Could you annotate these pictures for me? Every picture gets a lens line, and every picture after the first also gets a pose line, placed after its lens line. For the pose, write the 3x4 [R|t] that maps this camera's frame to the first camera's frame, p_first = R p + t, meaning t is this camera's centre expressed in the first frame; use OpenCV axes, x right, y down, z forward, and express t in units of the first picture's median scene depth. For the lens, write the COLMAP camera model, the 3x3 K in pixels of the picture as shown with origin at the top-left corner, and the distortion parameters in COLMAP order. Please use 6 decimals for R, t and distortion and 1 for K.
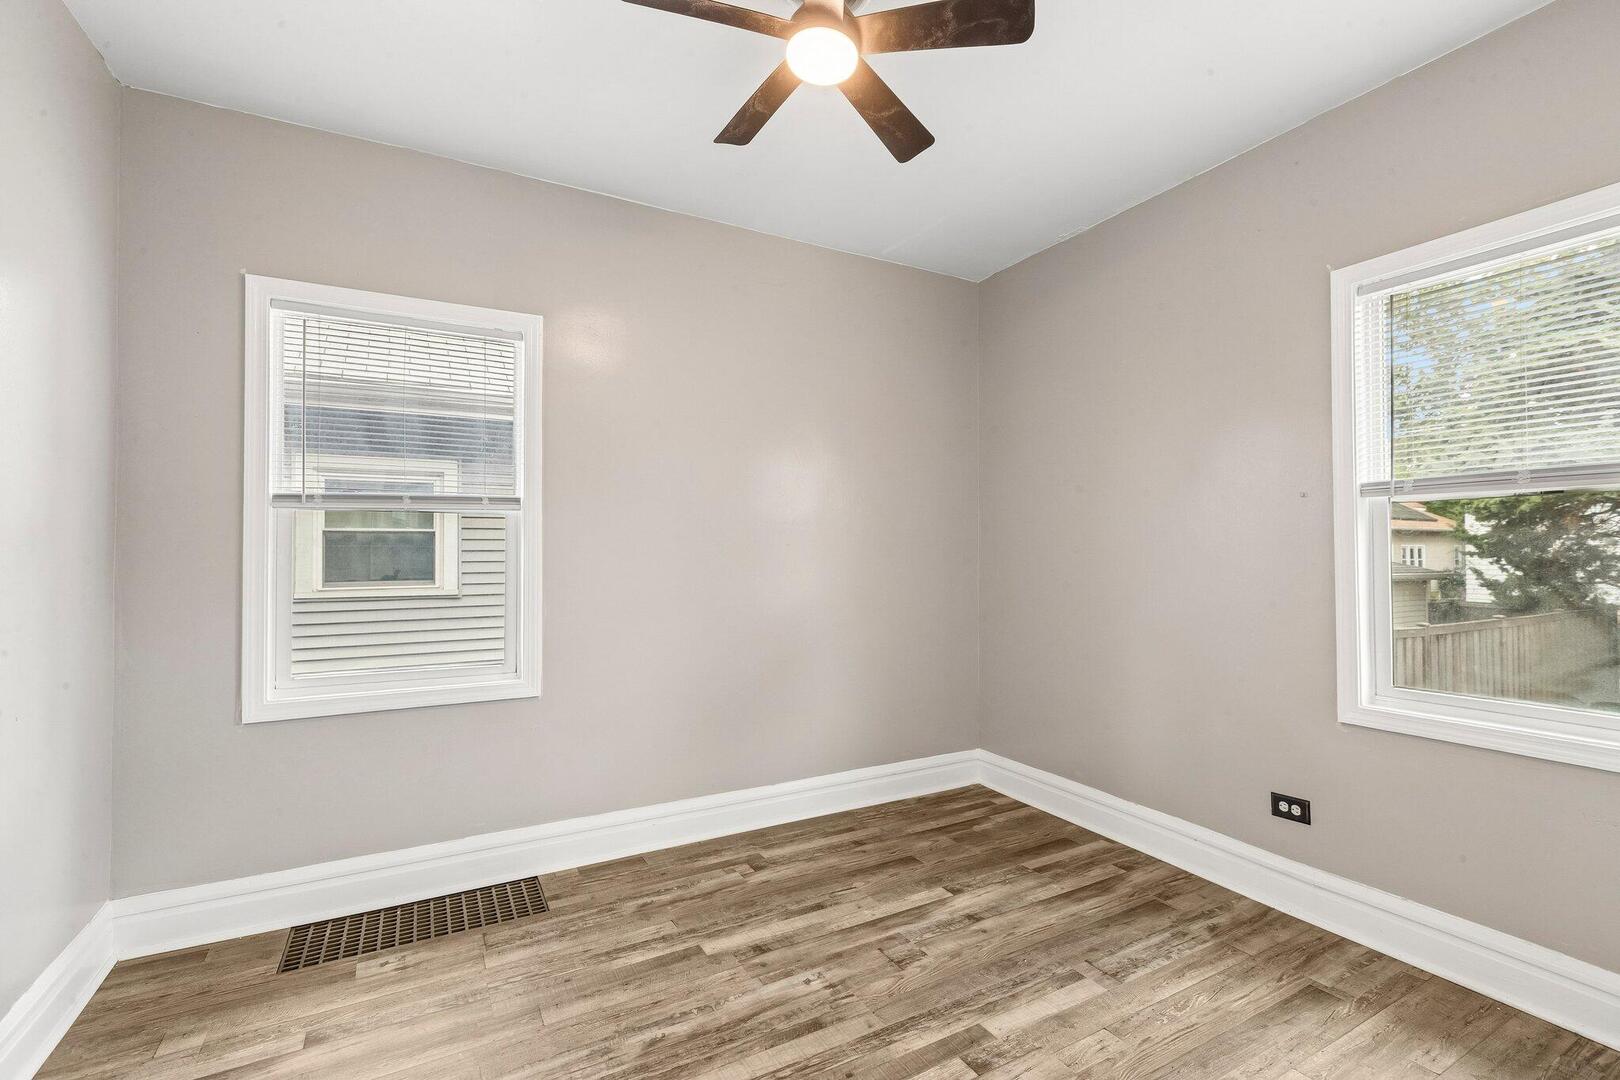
lens RADIAL K [[738.3, 0, 818.1], [0, 738.3, 548.4], [0, 0, 1]] dist [-0.002587, 0.000407]
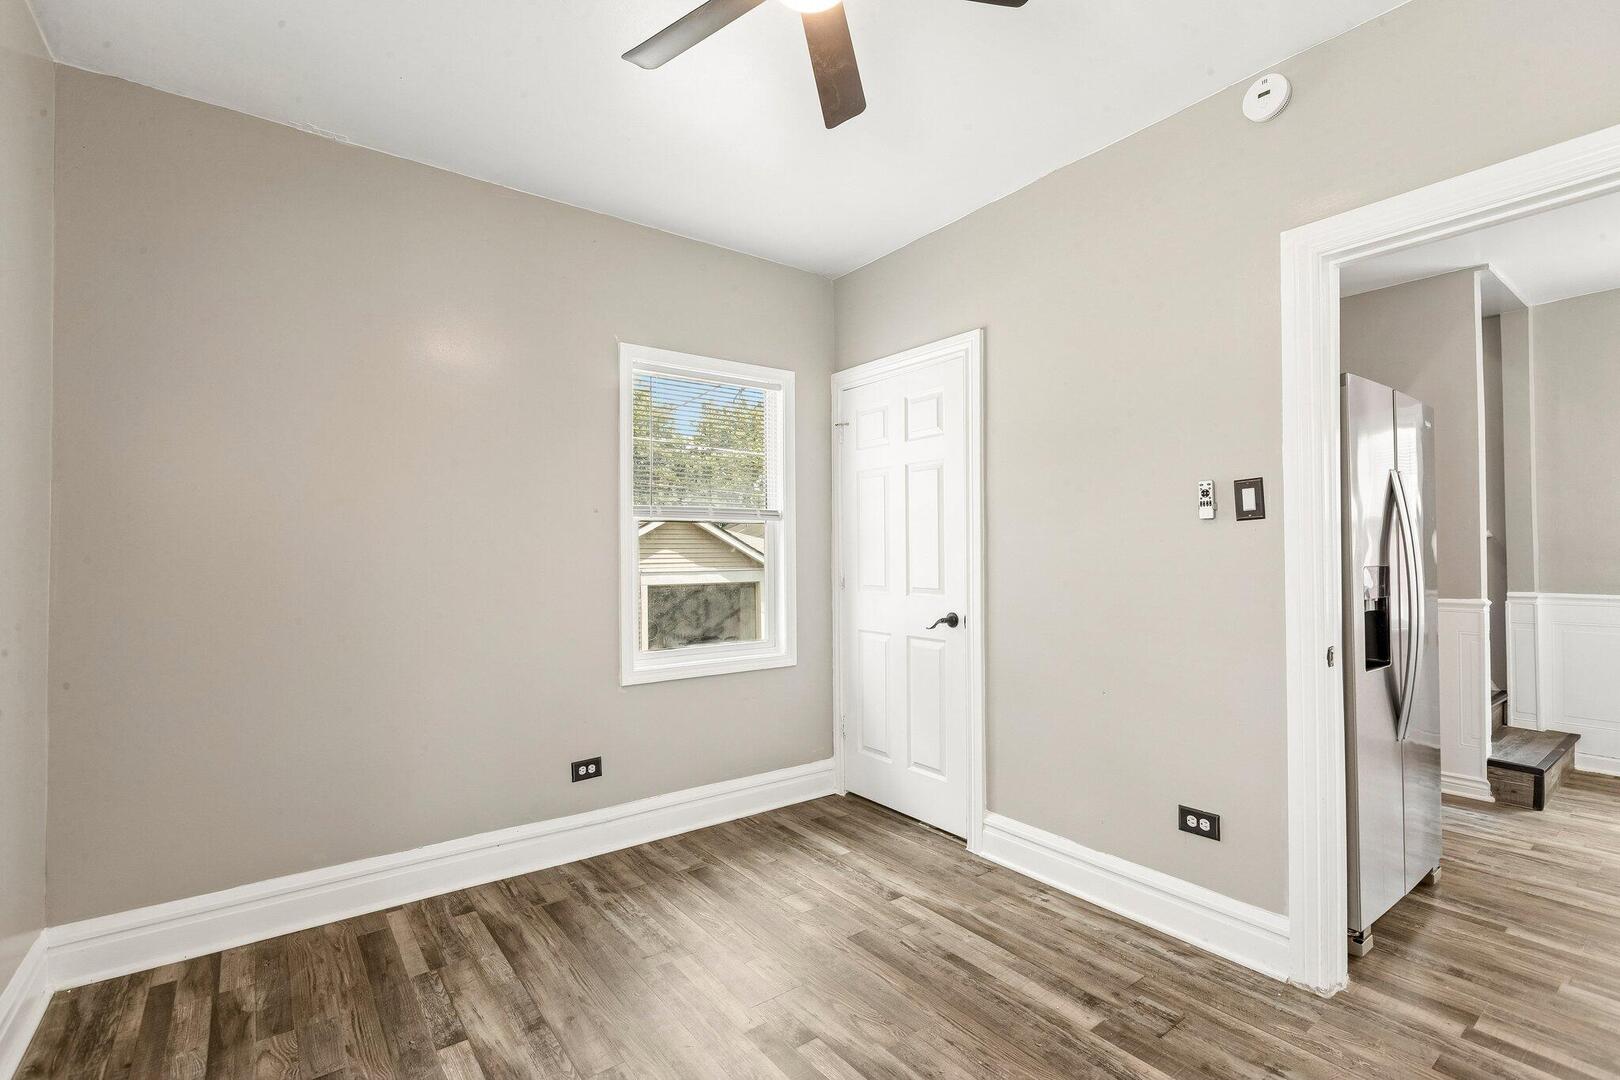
lens RADIAL K [[738.3, 0, 817.5], [0, 738.3, 528.0], [0, 0, 1]] dist [-0.002587, 0.000407]
pose [[-0.184295, 0.043378, 0.981913, -0.592627], [-0.004536, 0.998977, -0.044983, 0.011281], [-0.982860, -0.012744, -0.183910, 0.807262]]
